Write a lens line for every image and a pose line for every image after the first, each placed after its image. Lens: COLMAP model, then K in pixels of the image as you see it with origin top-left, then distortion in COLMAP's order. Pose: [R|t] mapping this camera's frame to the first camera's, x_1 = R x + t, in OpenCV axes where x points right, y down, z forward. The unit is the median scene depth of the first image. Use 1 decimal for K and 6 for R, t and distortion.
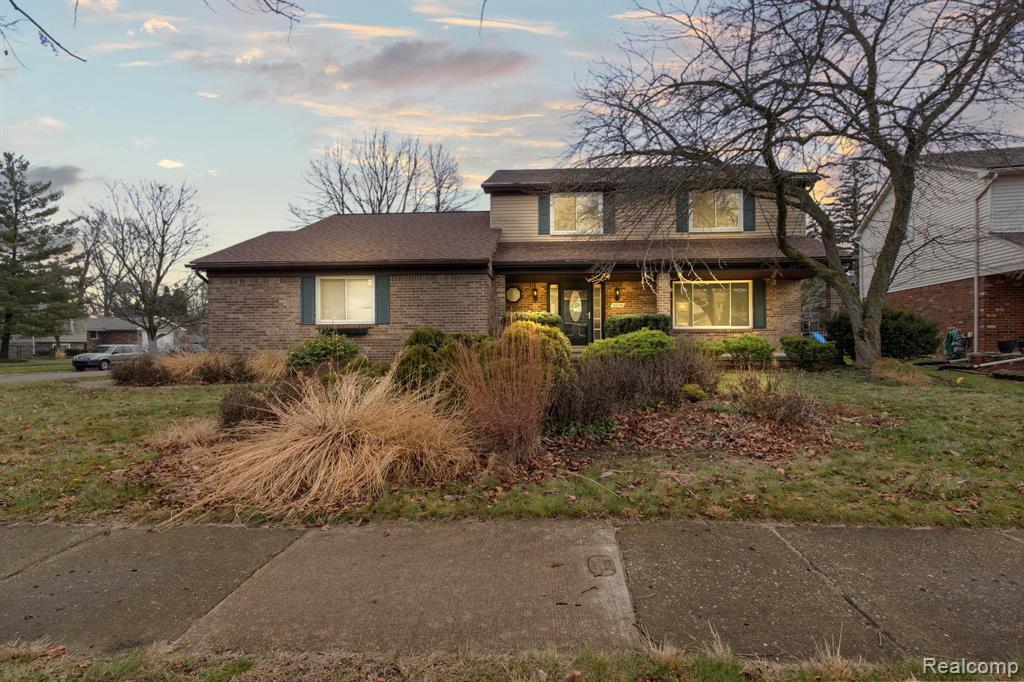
lens RADIAL K [[516.8, 0, 518.4], [0, 516.8, 340.0], [0, 0, 1]] dist [-0.010813, 0.001124]
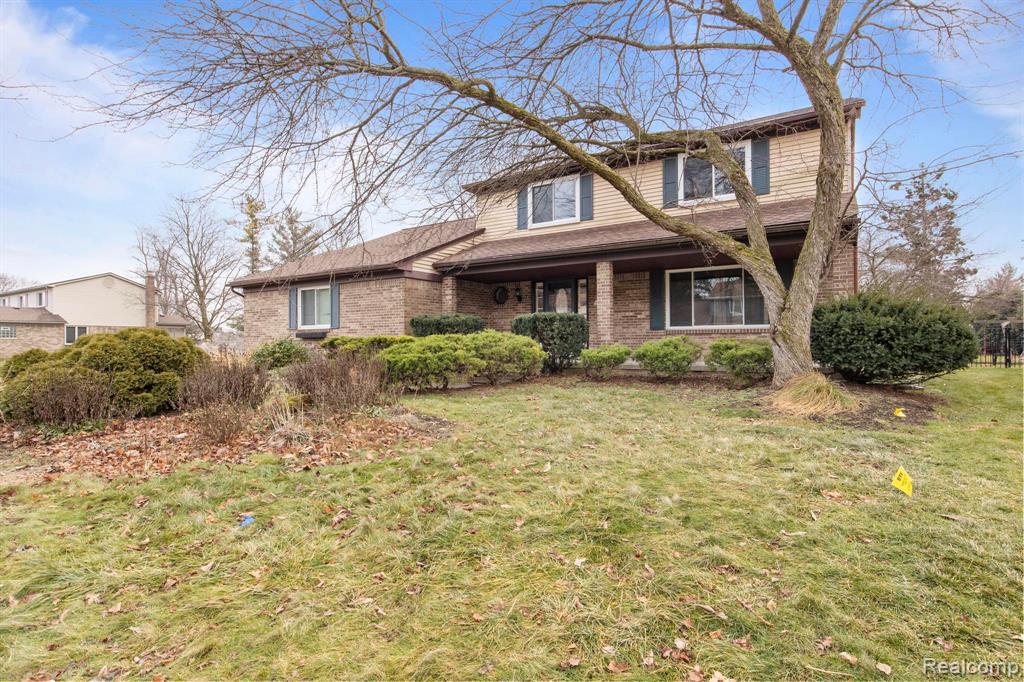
lens RADIAL K [[516.8, 0, 517.0], [0, 516.8, 339.7], [0, 0, 1]] dist [-0.010813, 0.001124]
pose [[0.874286, -0.001100, -0.485409, 0.494241], [-0.000546, 0.999995, -0.003249, -0.003317], [0.485410, 0.003106, 0.874281, 0.189444]]
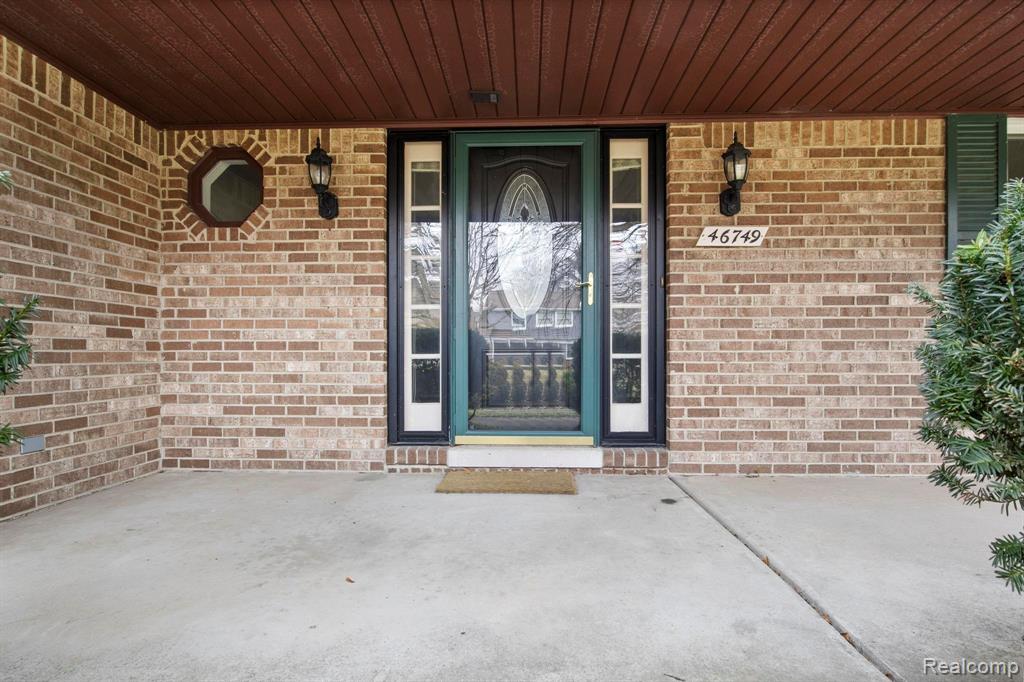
lens RADIAL K [[516.8, 0, 513.0], [0, 516.8, 349.0], [0, 0, 1]] dist [-0.010813, 0.001124]
pose [[0.999817, 0.006119, 0.018099, 0.105748], [-0.005840, 0.999864, -0.015423, -0.020693], [-0.018191, 0.015315, 0.999717, 0.819015]]
